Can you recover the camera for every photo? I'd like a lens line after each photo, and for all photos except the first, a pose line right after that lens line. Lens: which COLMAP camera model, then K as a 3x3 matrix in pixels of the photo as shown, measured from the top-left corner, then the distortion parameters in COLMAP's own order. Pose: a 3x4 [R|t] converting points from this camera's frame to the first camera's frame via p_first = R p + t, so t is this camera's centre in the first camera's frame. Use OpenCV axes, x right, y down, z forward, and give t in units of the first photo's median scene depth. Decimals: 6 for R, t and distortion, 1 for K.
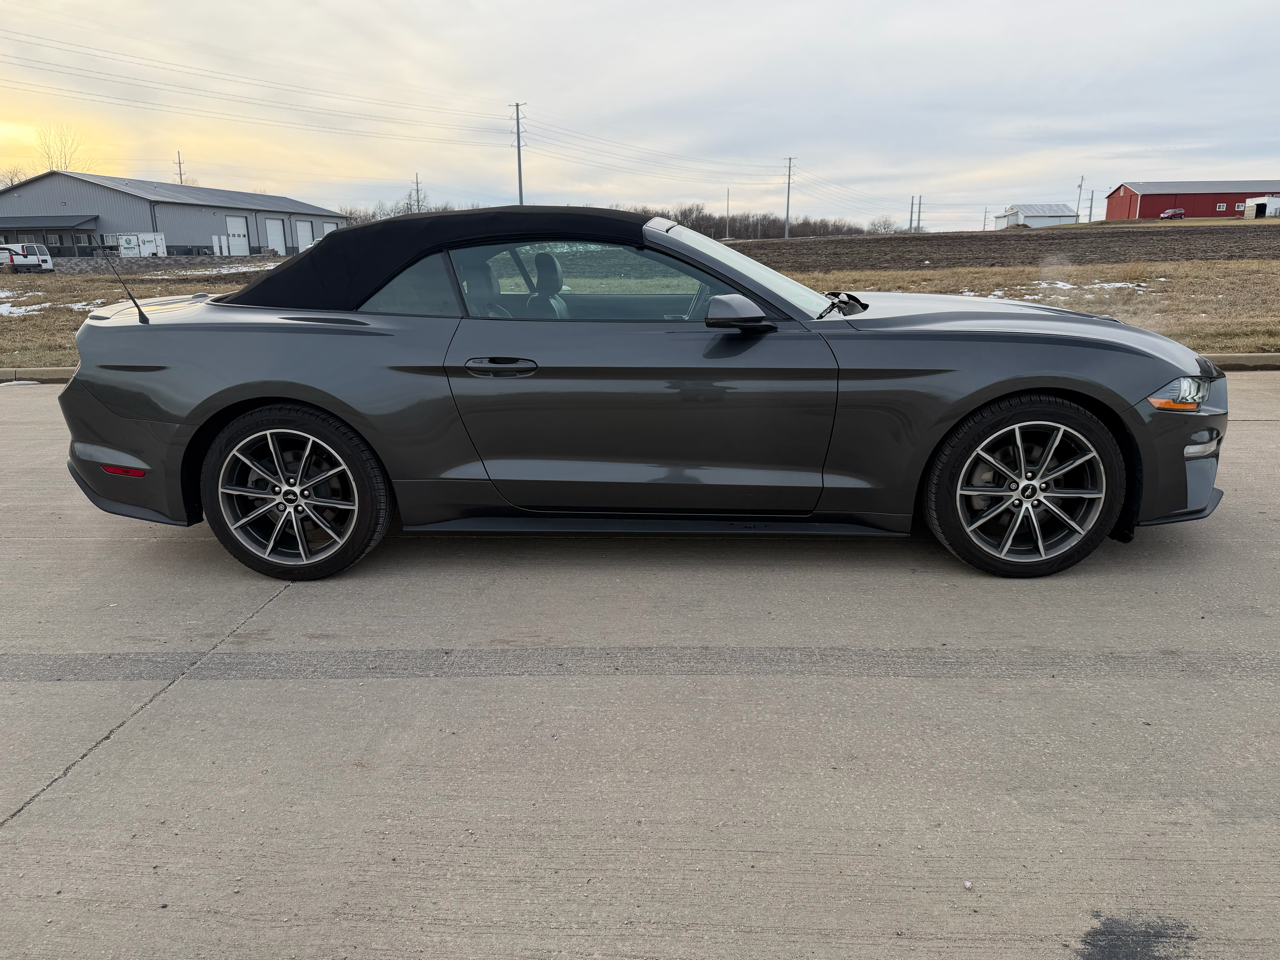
lens RADIAL K [[924.8, 0, 640.7], [0, 924.8, 478.4], [0, 0, 1]] dist [0.033971, -0.041564]
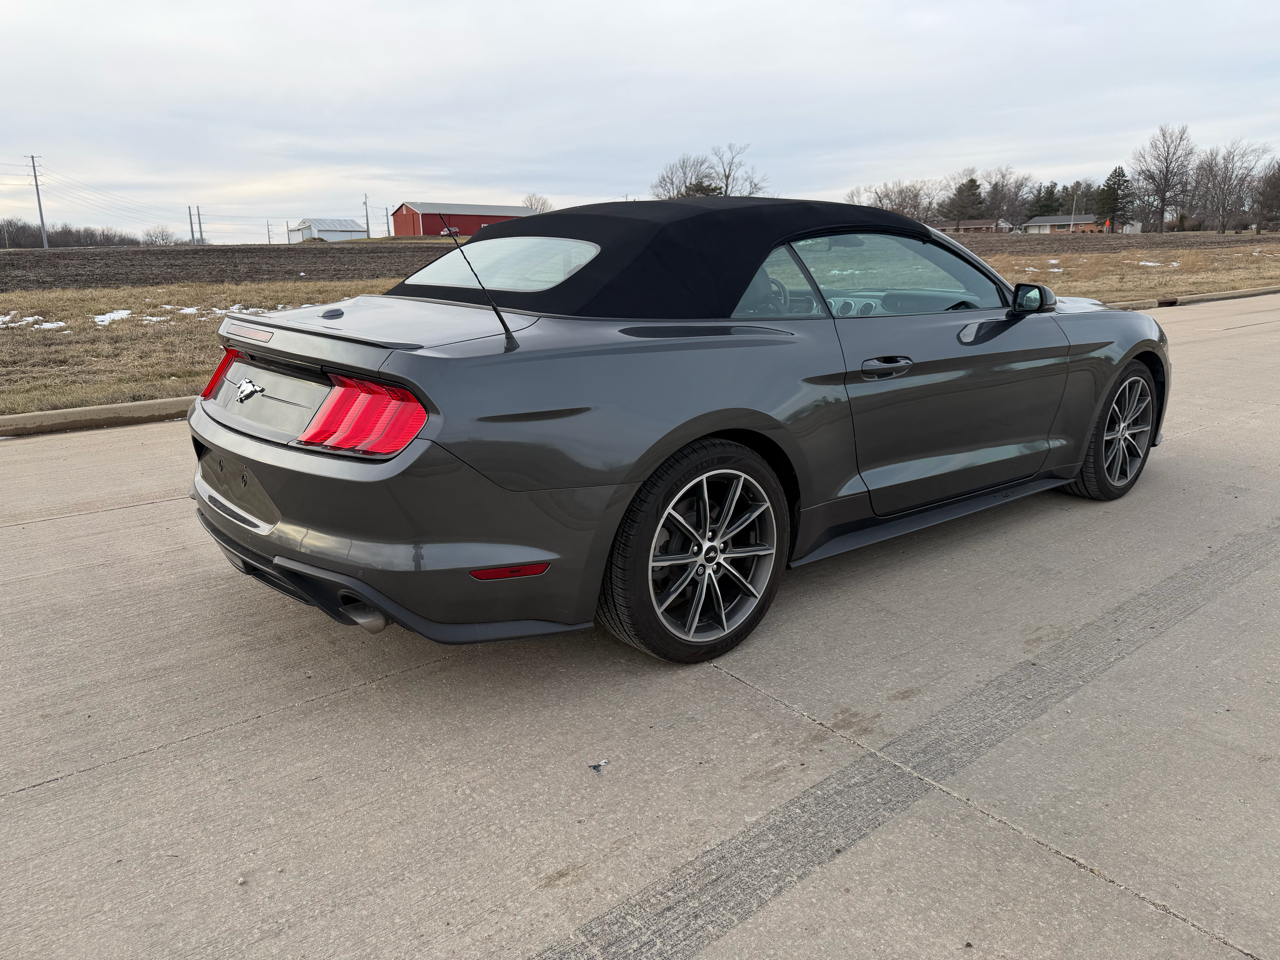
lens RADIAL K [[924.8, 0, 628.7], [0, 924.8, 474.4], [0, 0, 1]] dist [0.033971, -0.041564]
pose [[0.736207, -0.154147, 0.658967, -0.143673], [0.166117, 0.985086, 0.044845, -0.014513], [-0.656052, 0.076450, 0.750834, 0.070404]]
